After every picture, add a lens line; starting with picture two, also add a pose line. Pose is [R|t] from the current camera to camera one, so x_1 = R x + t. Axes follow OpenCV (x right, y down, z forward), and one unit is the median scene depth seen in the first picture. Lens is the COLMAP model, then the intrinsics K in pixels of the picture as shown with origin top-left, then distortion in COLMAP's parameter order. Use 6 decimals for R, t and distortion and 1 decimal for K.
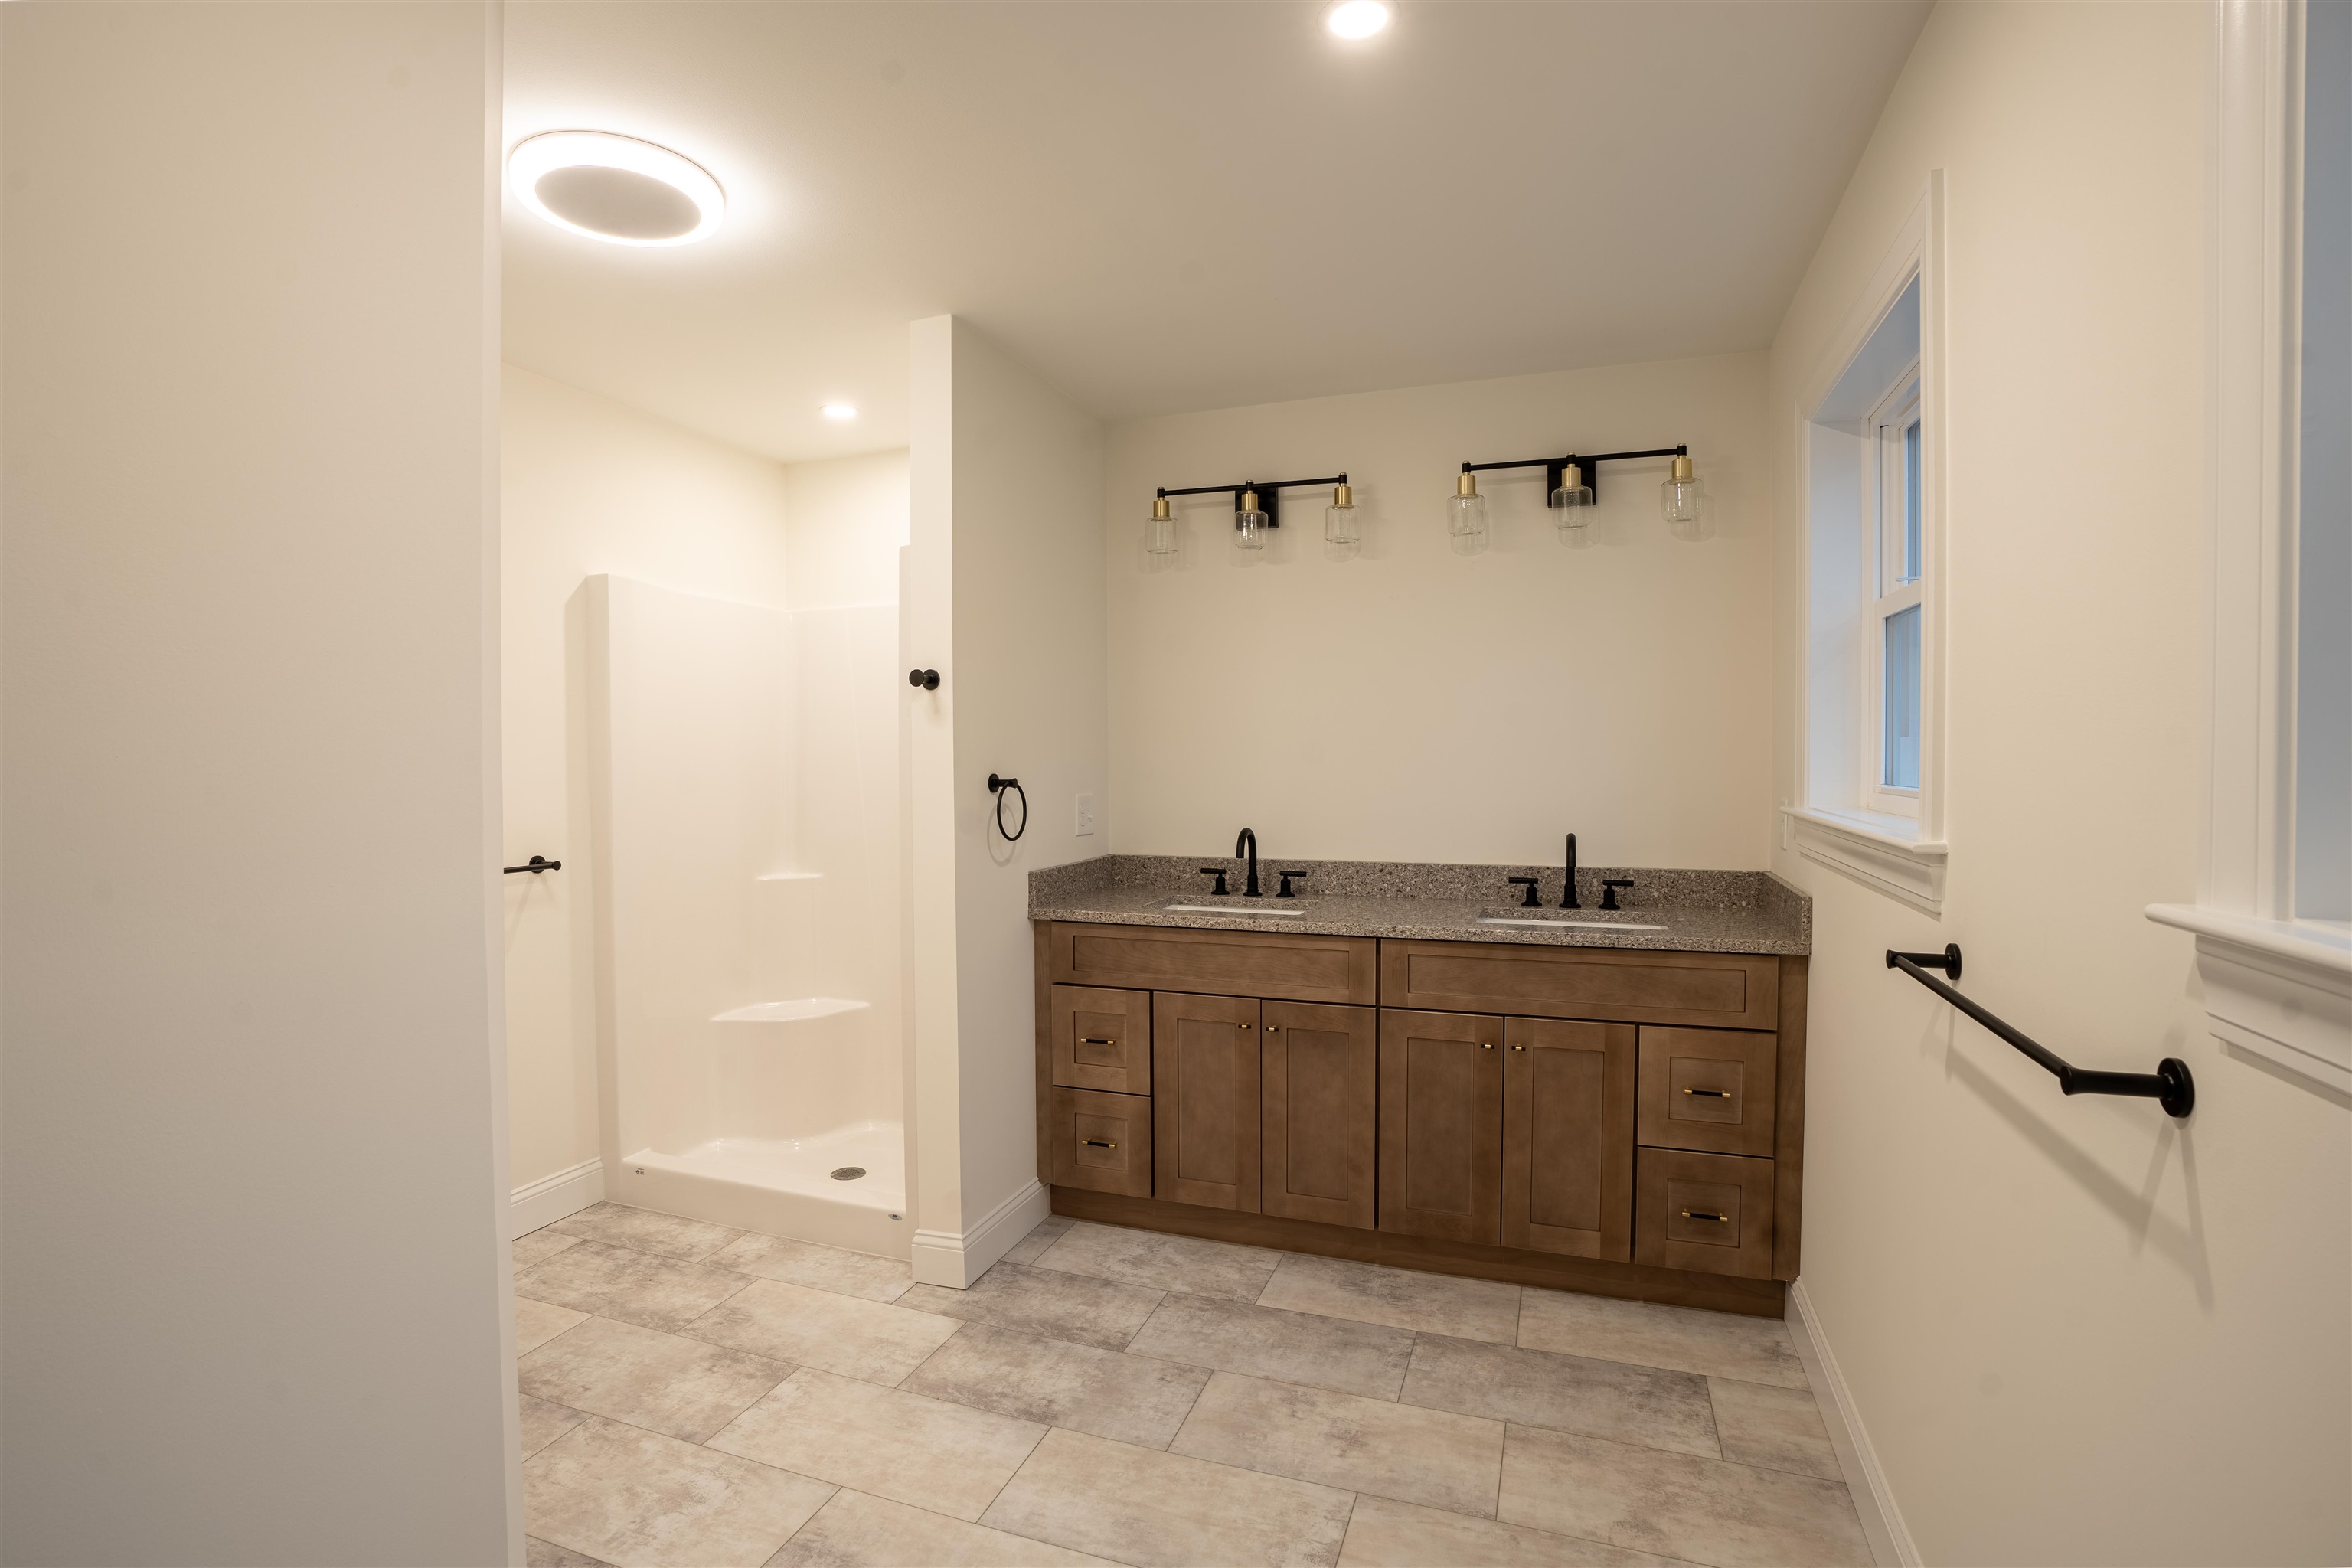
lens RADIAL K [[1092.4, 0, 1158.8], [0, 1092.4, 777.4], [0, 0, 1]] dist [-0.073734, 0.030492]
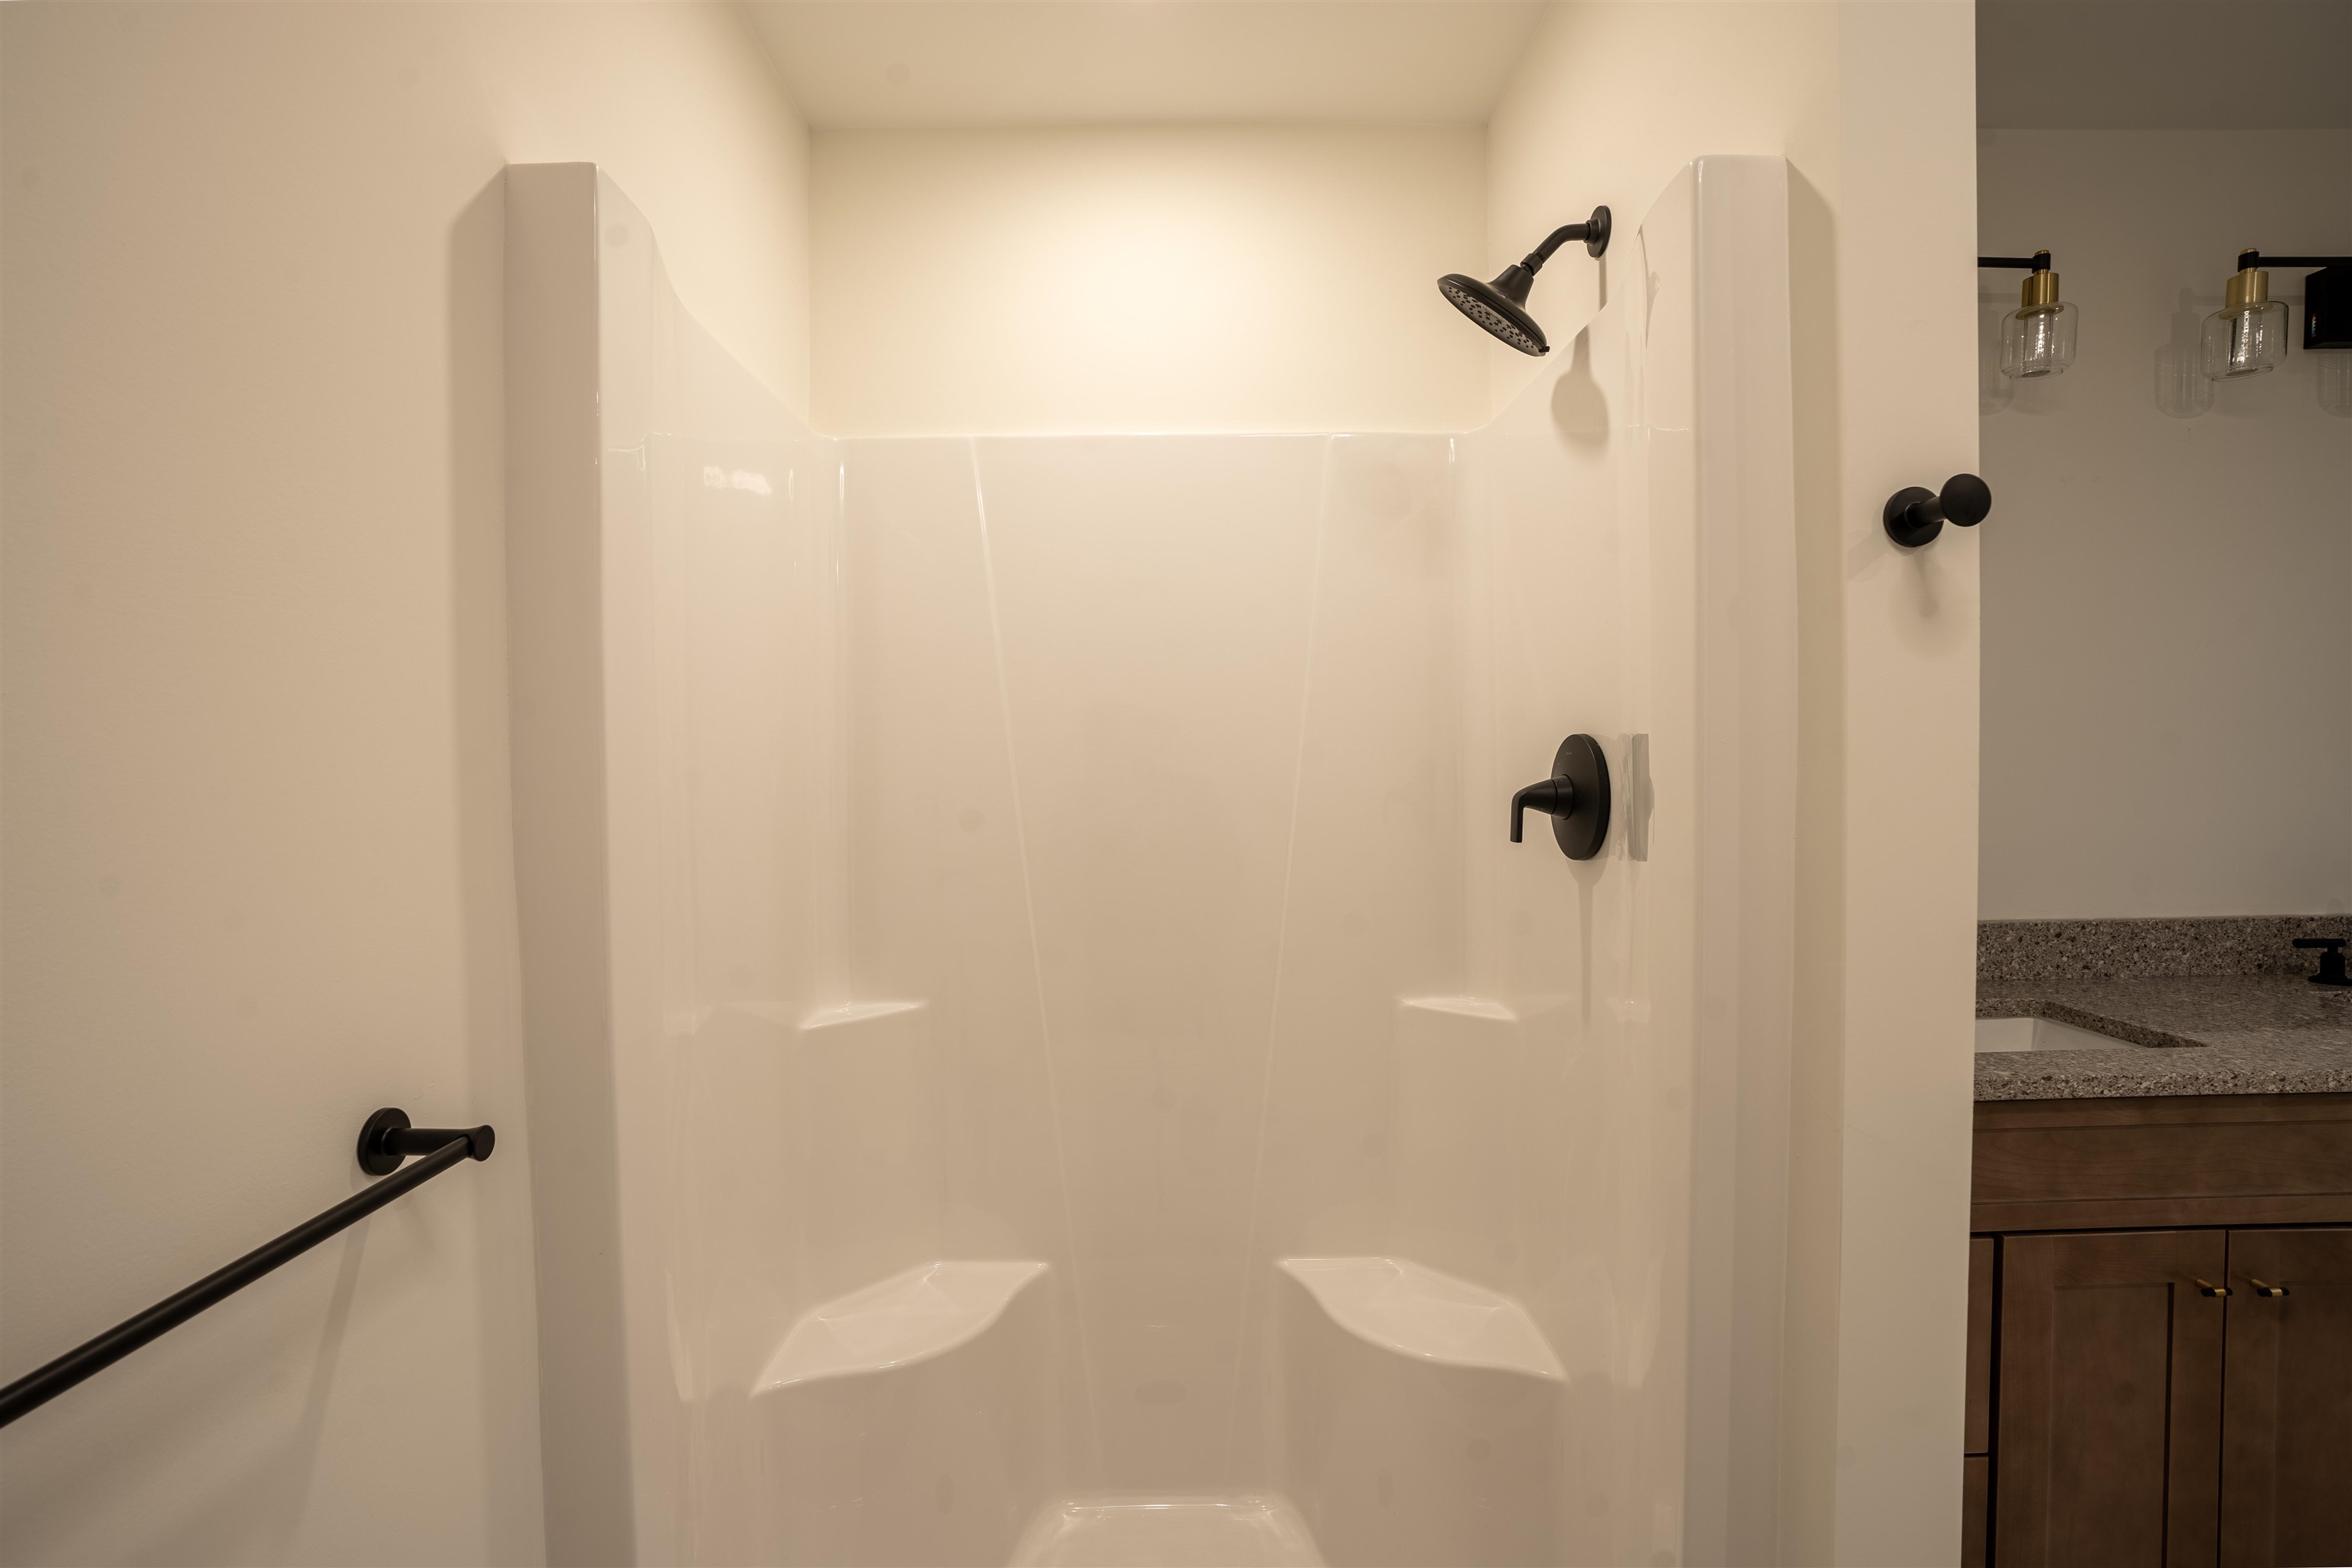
lens RADIAL K [[1092.4, 0, 1158.8], [0, 1092.4, 777.4], [0, 0, 1]] dist [-0.073734, 0.030492]
pose [[0.932575, -0.012871, 0.360746, -0.496088], [0.013834, 0.999904, -0.000089, -0.008447], [-0.360710, 0.005073, 0.932664, 0.682438]]
